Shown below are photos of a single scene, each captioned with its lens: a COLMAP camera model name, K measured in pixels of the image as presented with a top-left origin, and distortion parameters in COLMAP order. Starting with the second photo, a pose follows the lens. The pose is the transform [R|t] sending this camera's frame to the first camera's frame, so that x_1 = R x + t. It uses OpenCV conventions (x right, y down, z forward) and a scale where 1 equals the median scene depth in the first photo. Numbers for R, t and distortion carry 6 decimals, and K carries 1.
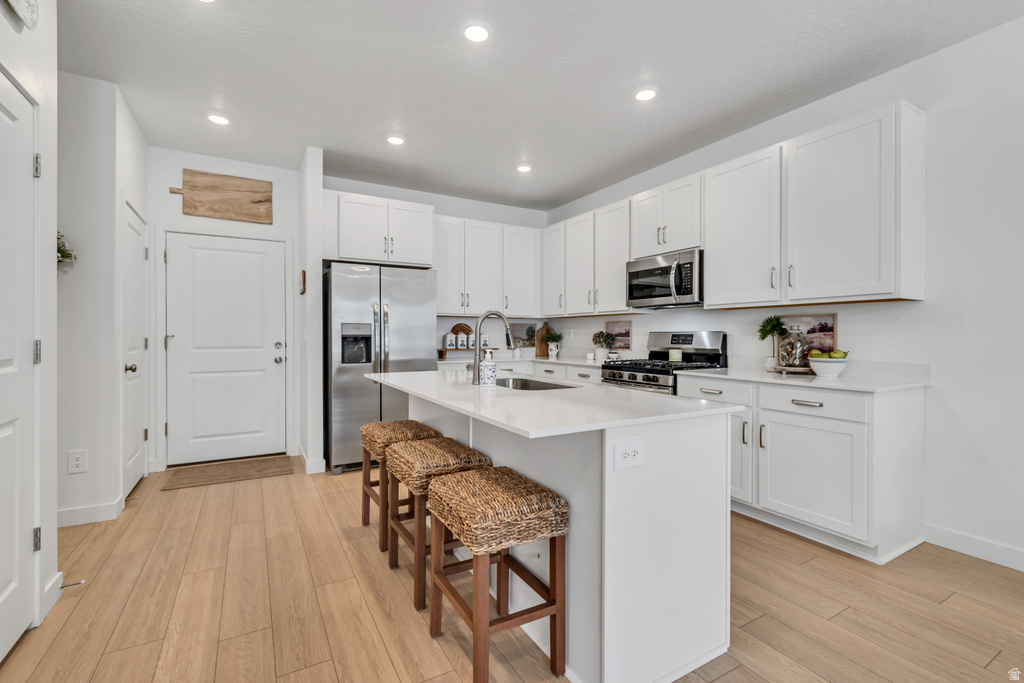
lens RADIAL K [[455.1, 0, 513.8], [0, 455.1, 338.5], [0, 0, 1]] dist [0.001997, -0.000441]
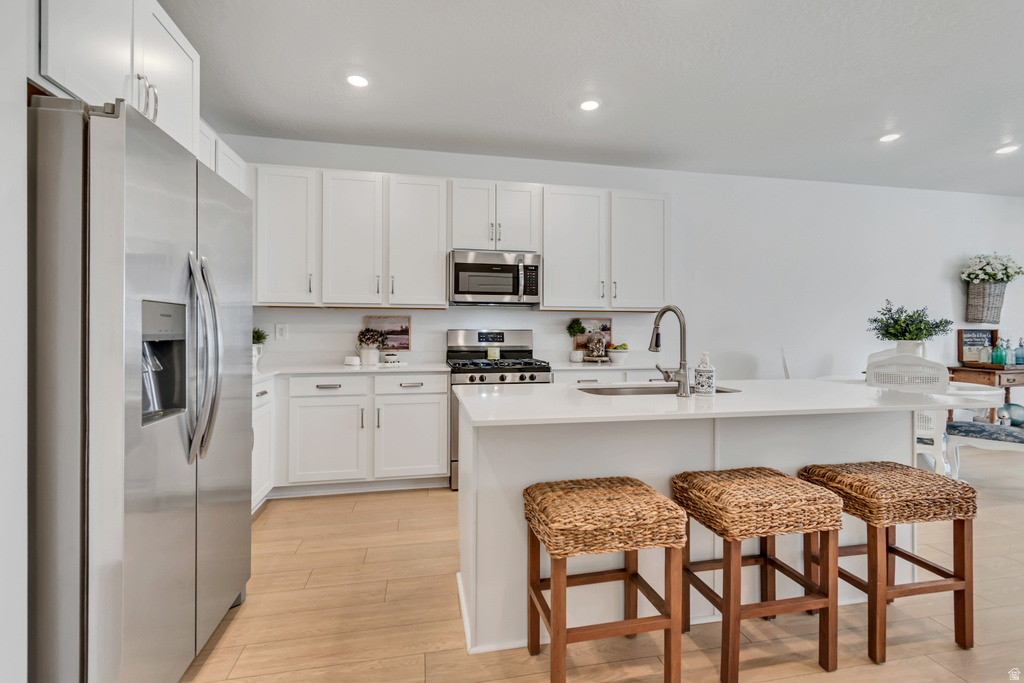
lens RADIAL K [[455.1, 0, 513.8], [0, 455.1, 338.5], [0, 0, 1]] dist [0.001997, -0.000441]
pose [[0.332667, -0.006239, 0.943024, -0.567621], [0.006323, 0.999970, 0.004385, 0.000487], [-0.943023, 0.004504, 0.332696, 0.612385]]
